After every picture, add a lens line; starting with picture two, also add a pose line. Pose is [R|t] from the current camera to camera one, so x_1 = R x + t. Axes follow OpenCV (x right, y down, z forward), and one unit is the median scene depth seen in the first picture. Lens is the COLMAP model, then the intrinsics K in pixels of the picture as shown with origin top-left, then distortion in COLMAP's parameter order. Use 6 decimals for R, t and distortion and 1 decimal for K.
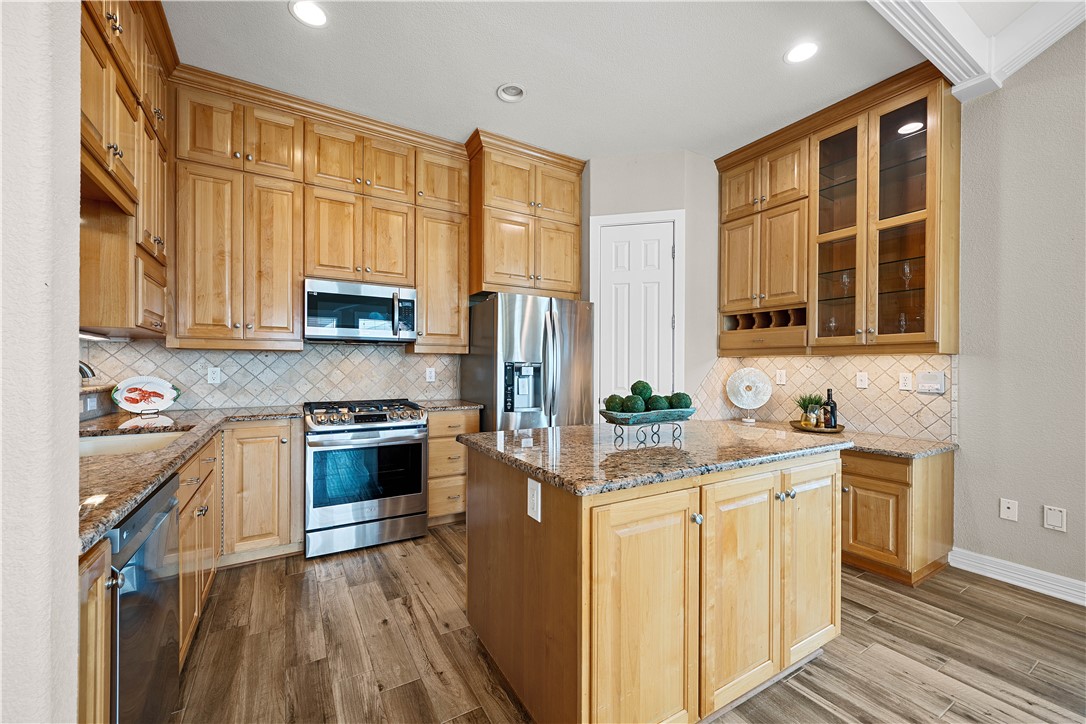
lens RADIAL K [[430.0, 0, 548.4], [0, 430.0, 367.0], [0, 0, 1]] dist [-0.002115, 0.000204]
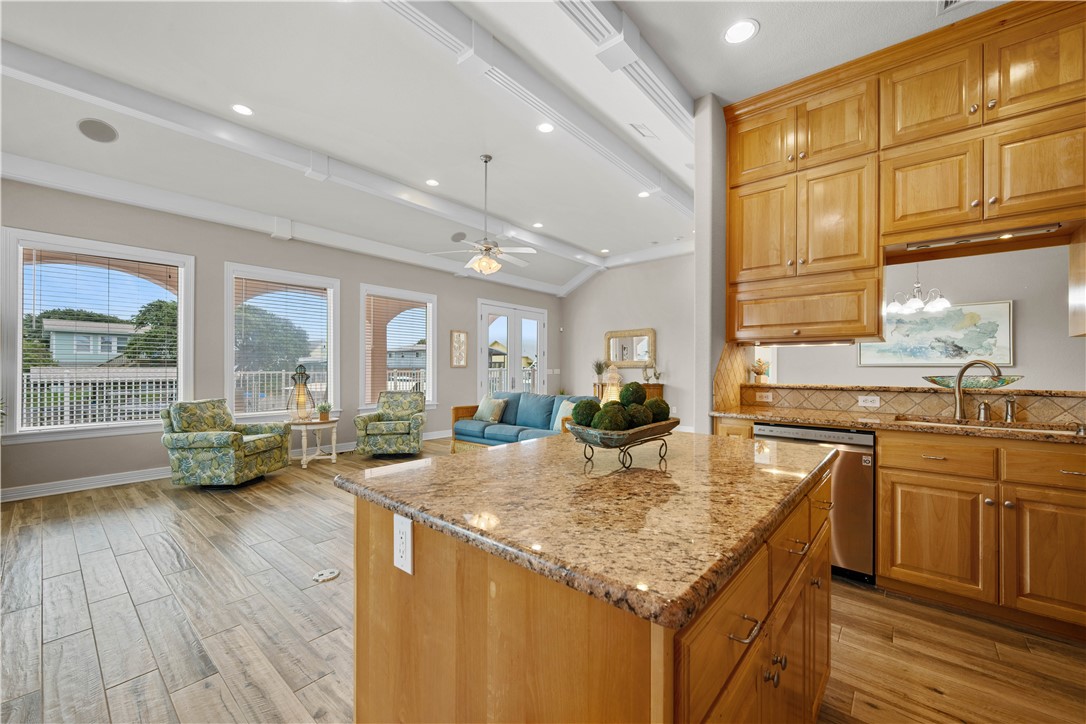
lens RADIAL K [[430.0, 0, 545.9], [0, 430.0, 365.4], [0, 0, 1]] dist [-0.002115, 0.000204]
pose [[-0.949296, -0.008747, -0.314263, 0.391983], [-0.007330, 0.999957, -0.005688, 0.003772], [0.314299, -0.003096, -0.949319, 1.081983]]
